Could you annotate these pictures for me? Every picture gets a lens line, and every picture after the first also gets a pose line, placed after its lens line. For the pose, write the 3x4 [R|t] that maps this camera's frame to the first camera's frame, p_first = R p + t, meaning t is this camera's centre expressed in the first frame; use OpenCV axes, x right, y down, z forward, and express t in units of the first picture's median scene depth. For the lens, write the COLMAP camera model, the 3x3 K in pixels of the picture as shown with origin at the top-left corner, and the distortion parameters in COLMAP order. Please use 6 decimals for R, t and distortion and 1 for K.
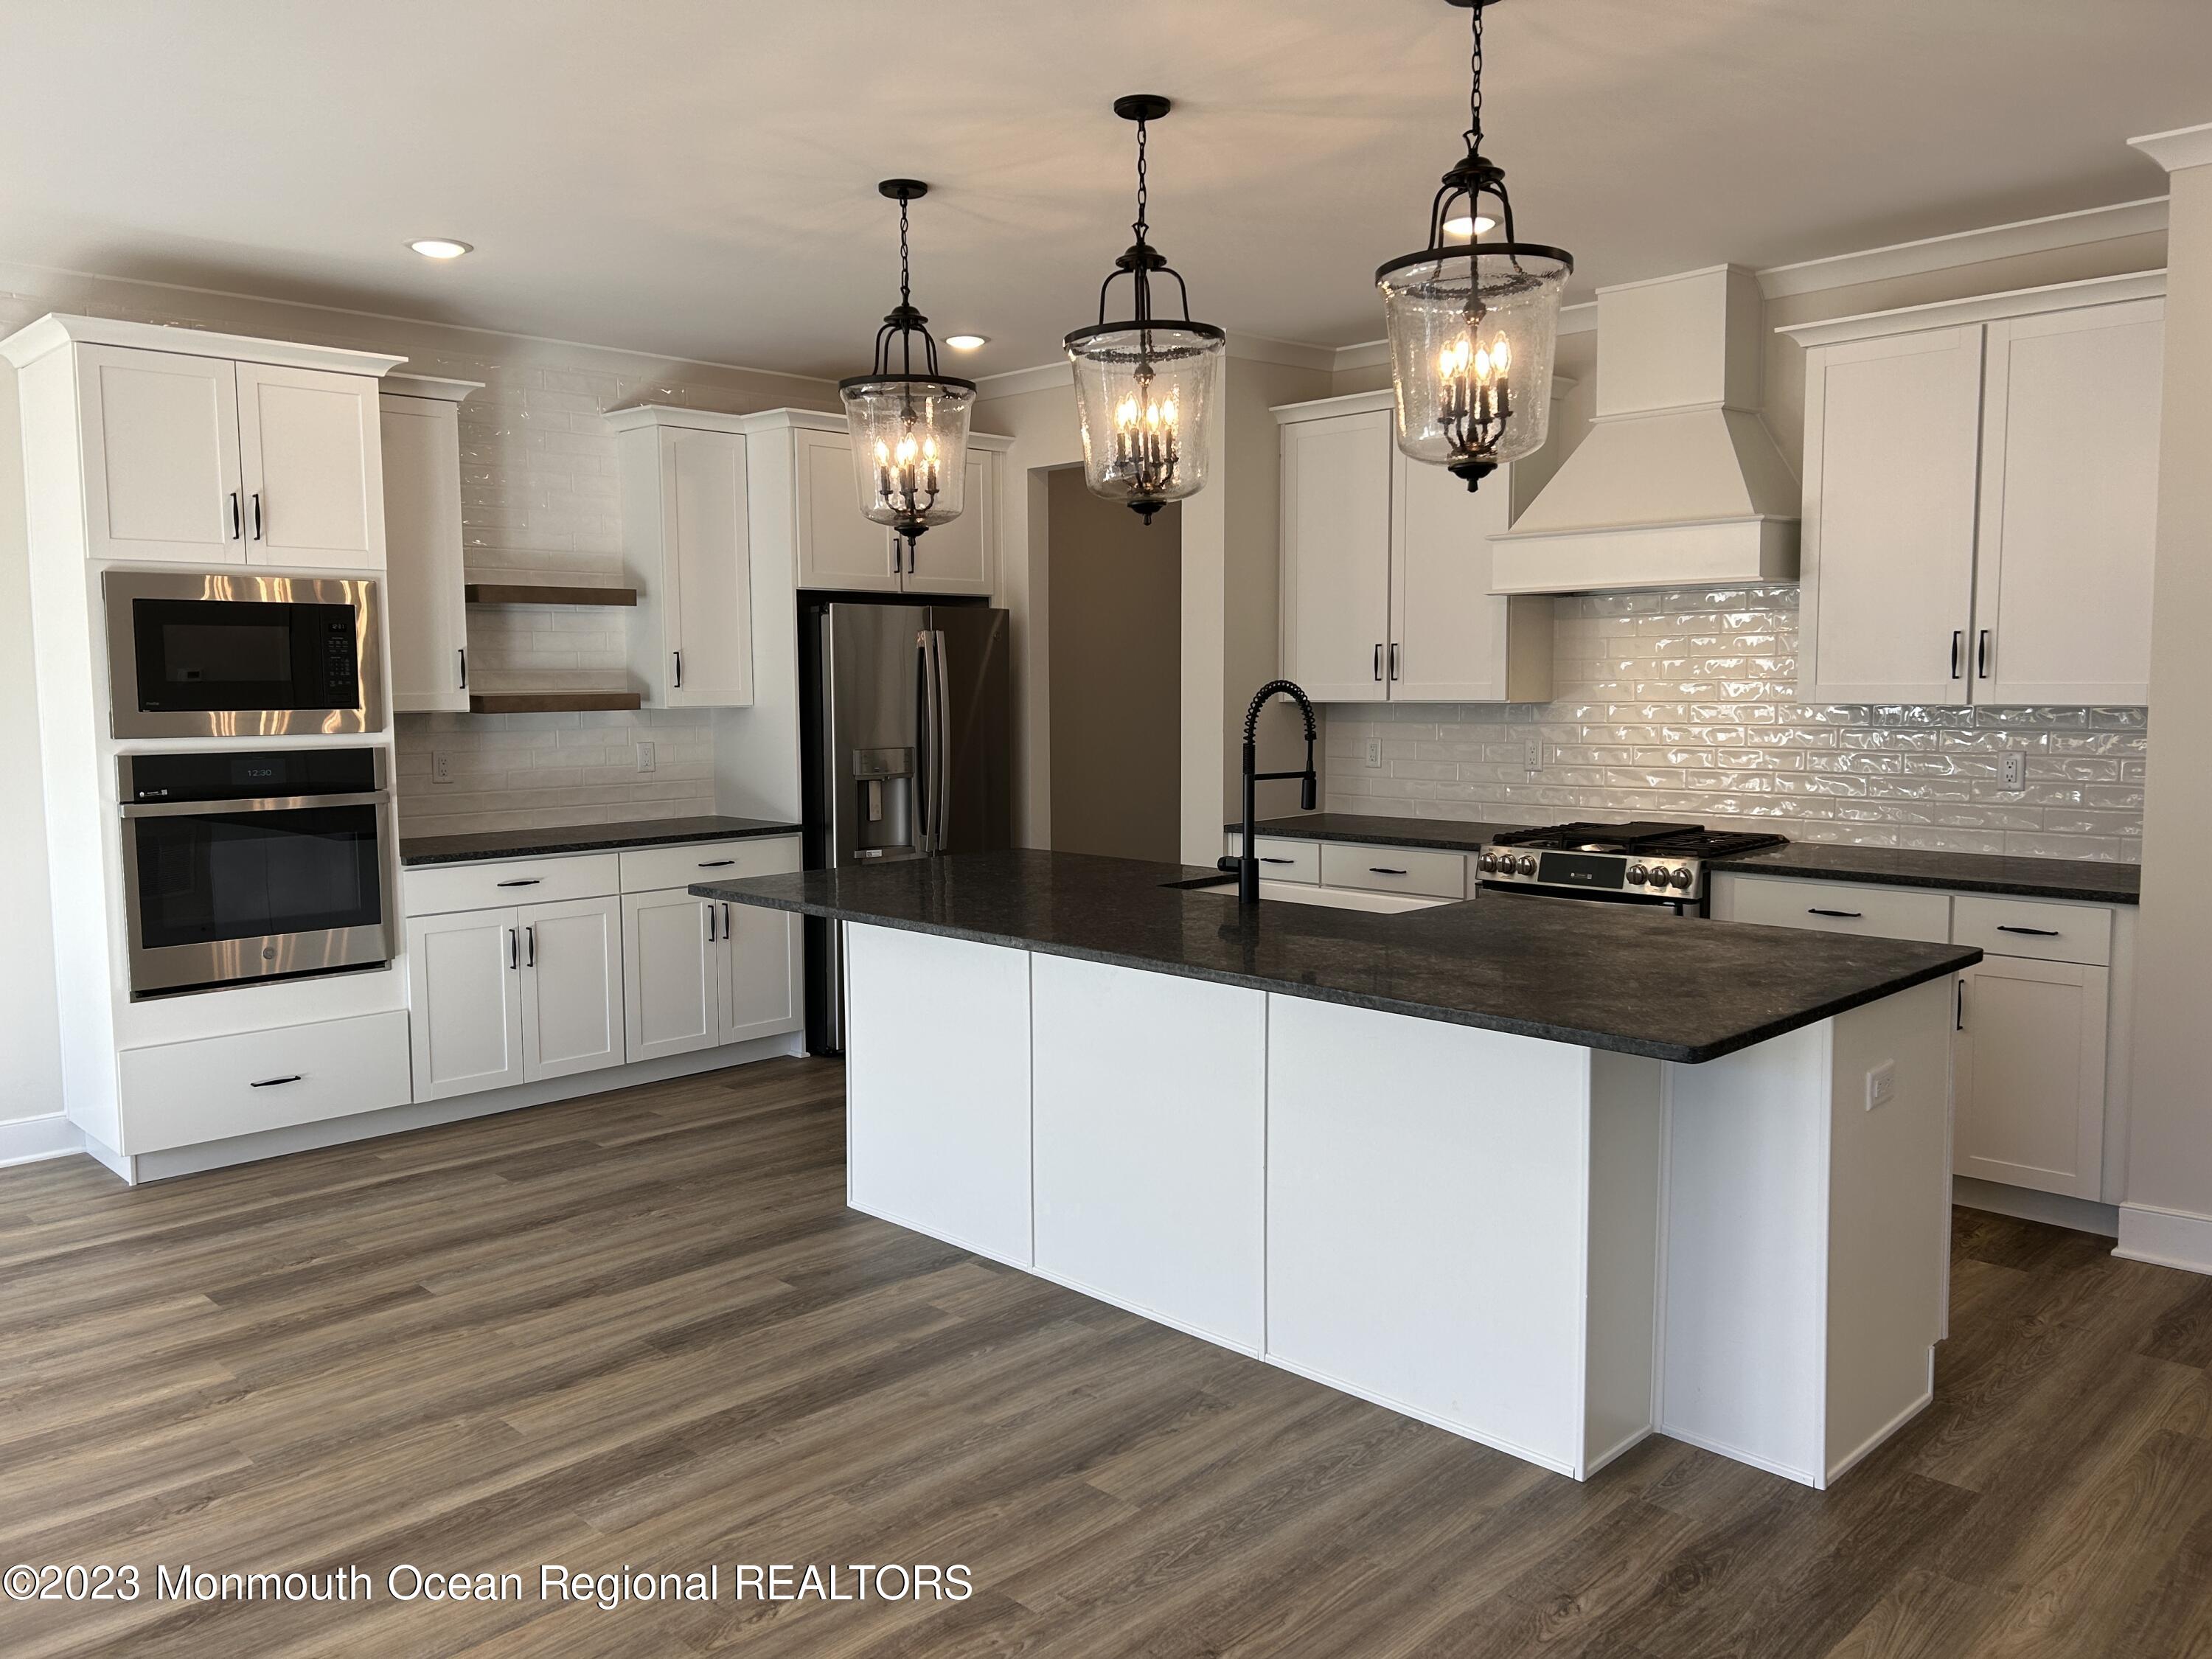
lens RADIAL K [[1662.2, 0, 1111.8], [0, 1662.2, 814.6], [0, 0, 1]] dist [0.016776, -0.019897]
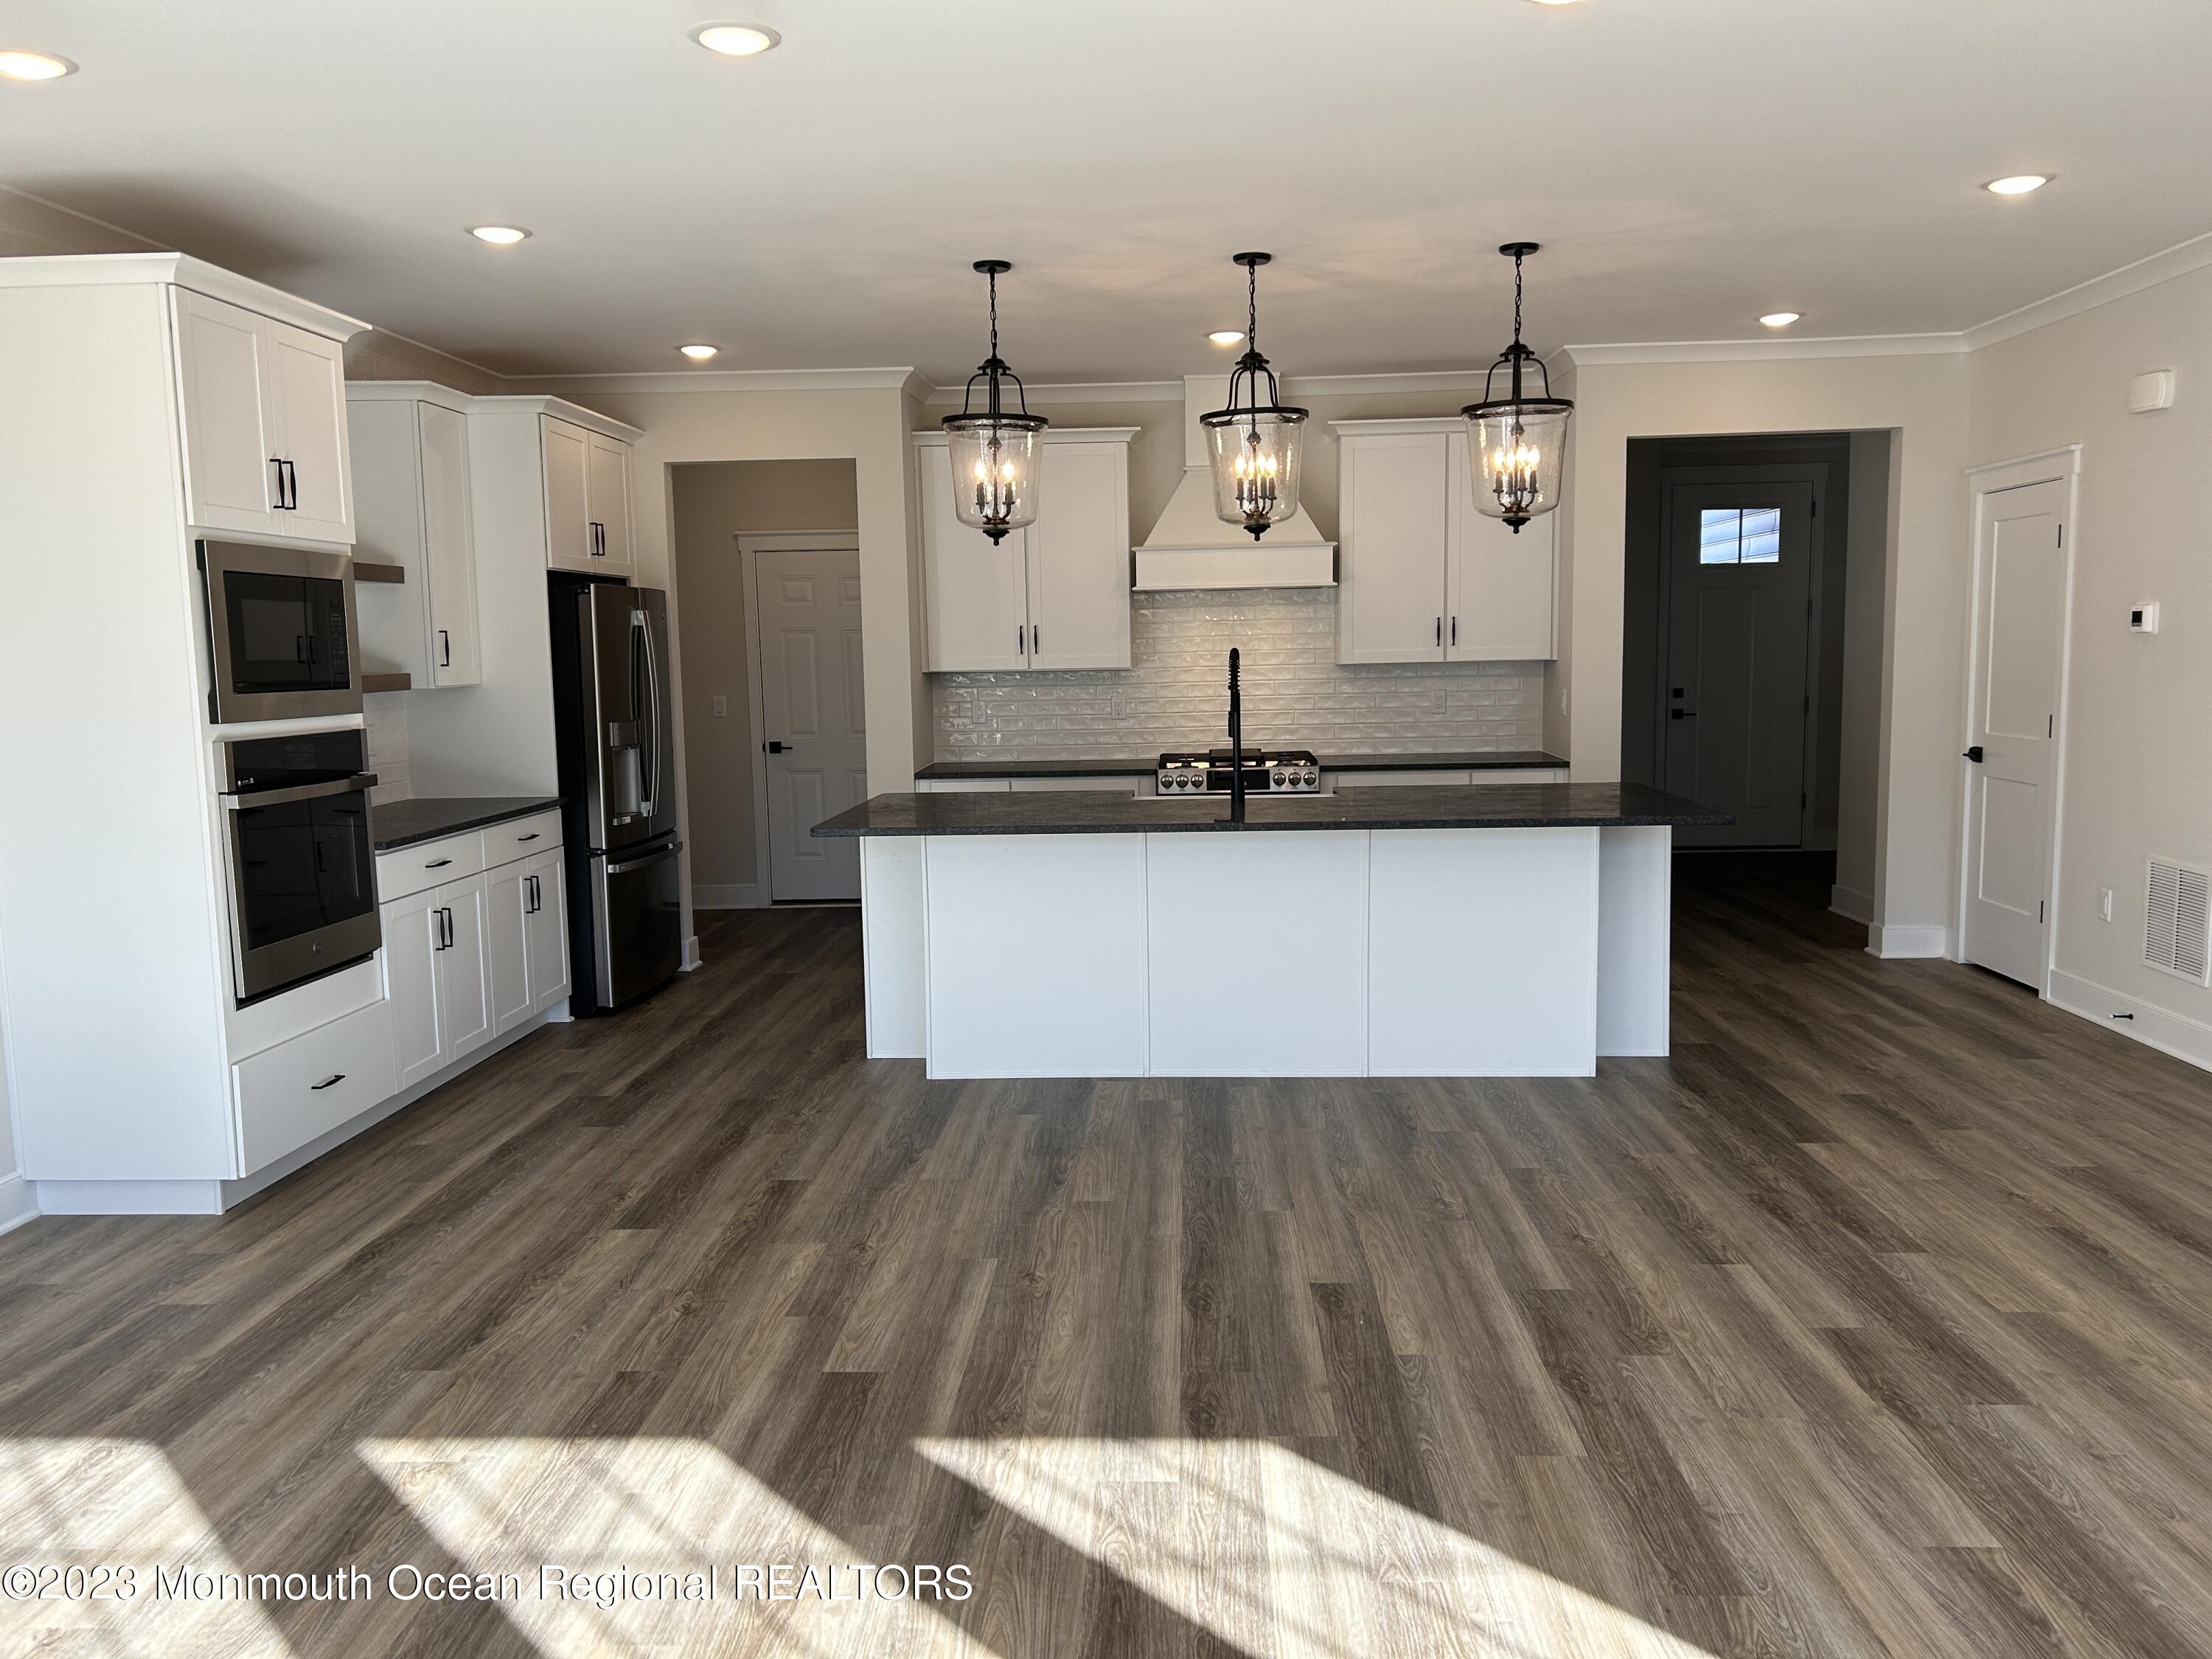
lens RADIAL K [[1662.2, 0, 1109.5], [0, 1662.2, 844.0], [0, 0, 1]] dist [0.016776, -0.019897]
pose [[0.739999, -0.086182, 0.667064, -0.876668], [0.069967, 0.996240, 0.051093, 0.007921], [-0.668959, 0.008864, 0.743246, -0.008200]]
